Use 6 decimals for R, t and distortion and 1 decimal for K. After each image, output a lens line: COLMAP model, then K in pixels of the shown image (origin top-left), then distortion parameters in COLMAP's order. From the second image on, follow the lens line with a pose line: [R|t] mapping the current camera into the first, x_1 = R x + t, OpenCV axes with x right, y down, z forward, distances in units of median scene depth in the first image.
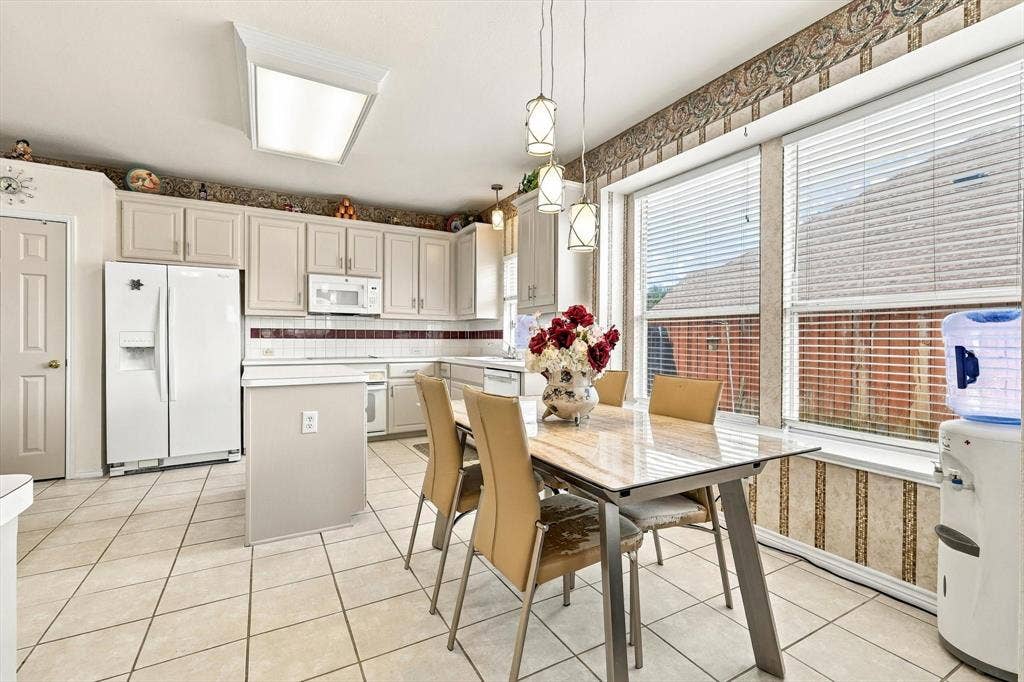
lens RADIAL K [[447.5, 0, 512.0], [0, 447.5, 341.0], [0, 0, 1]] dist [0.003405, -0.000061]
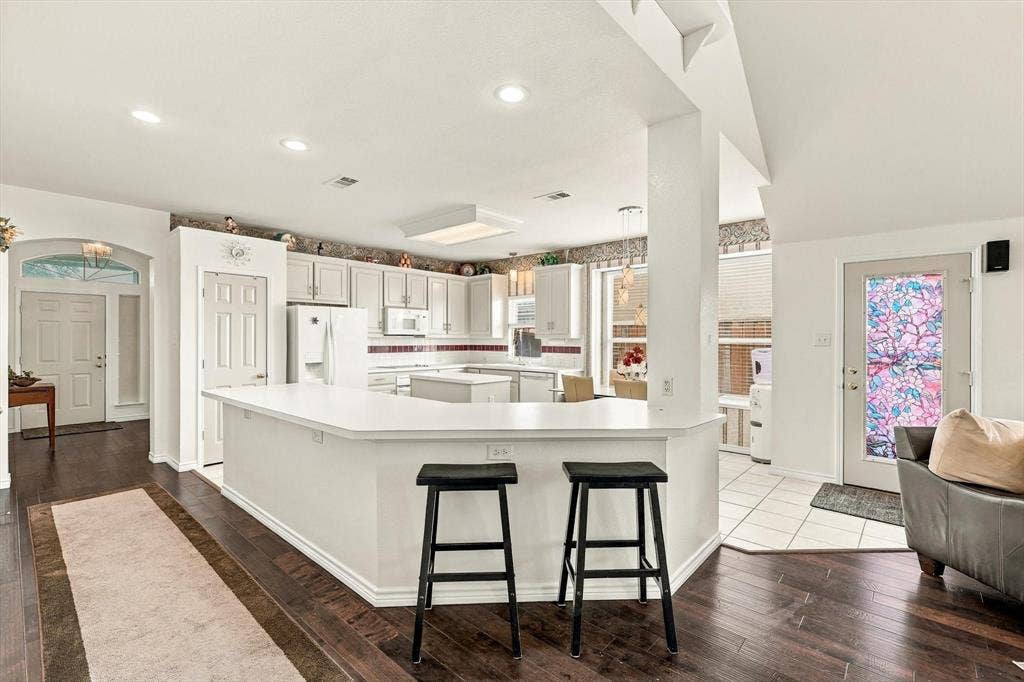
lens RADIAL K [[451.0, 0, 512.0], [0, 451.0, 341.0], [0, 0, 1]] dist [0.000219, 0.000056]
pose [[0.946618, -0.002969, 0.322345, -0.627795], [0.003150, 0.999995, -0.000039, -0.050800], [-0.322343, 0.001053, 0.946622, -0.548635]]
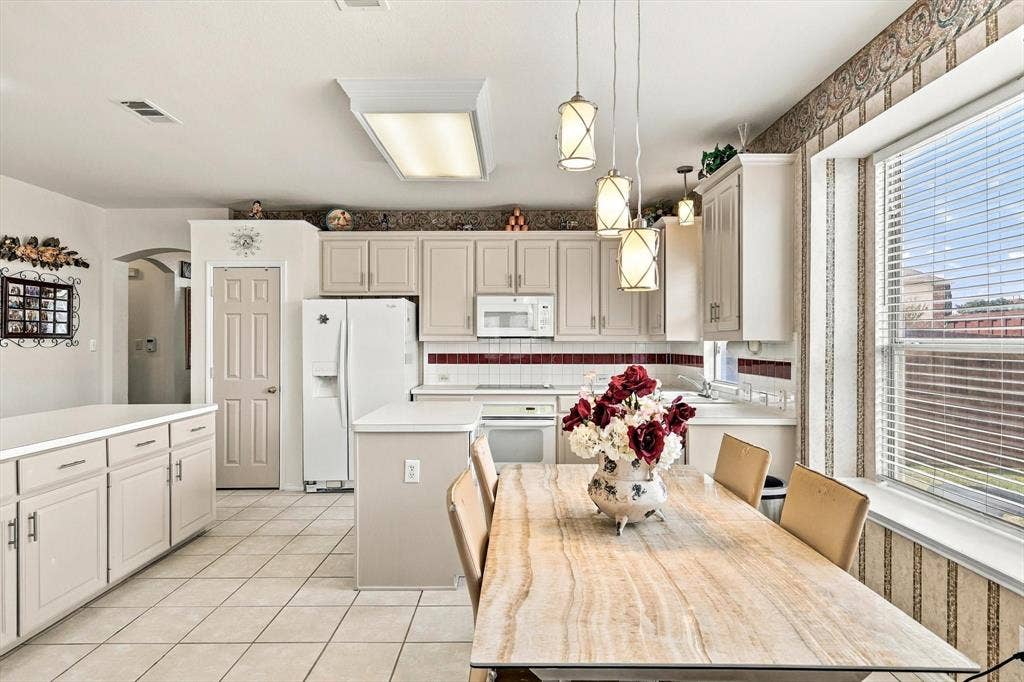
lens RADIAL K [[549.1, 0, 512.0], [0, 549.1, 341.0], [0, 0, 1]] dist [0.005561, 0.000242]
pose [[0.870287, -0.006289, -0.492505, 0.195432], [0.002508, 0.999962, -0.008337, -0.053846], [0.492539, 0.006020, 0.870270, 0.056413]]
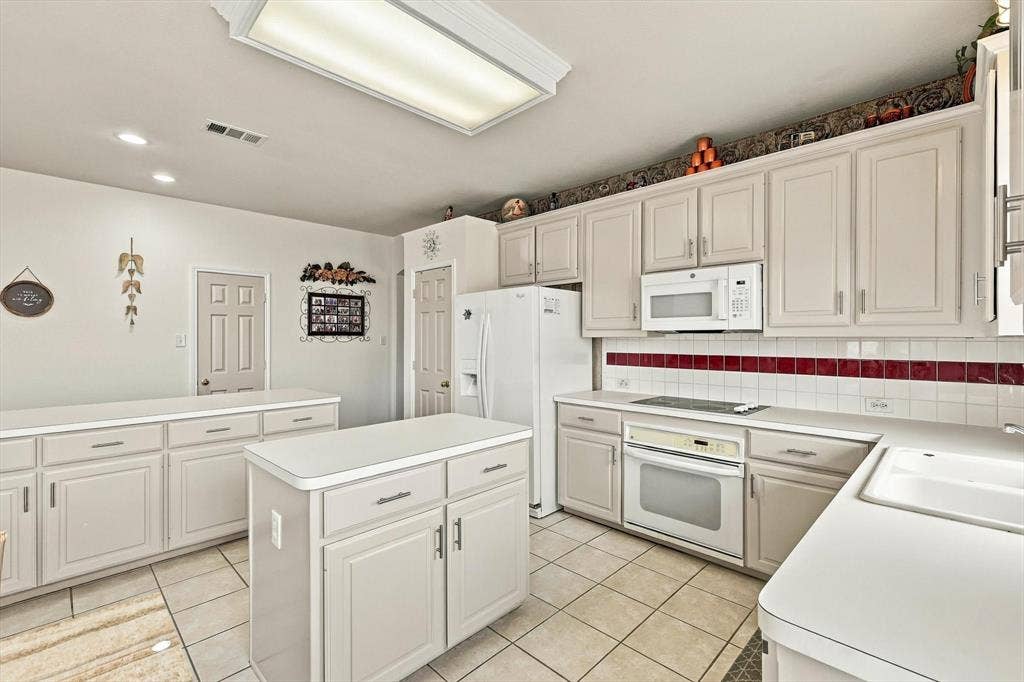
lens RADIAL K [[447.5, 0, 512.0], [0, 447.5, 341.0], [0, 0, 1]] dist [0.003405, -0.000061]
pose [[0.278598, 0.003043, -0.960403, 0.166431], [-0.001950, 0.999995, 0.002603, -0.059654], [0.960406, 0.001148, 0.278602, 0.724420]]
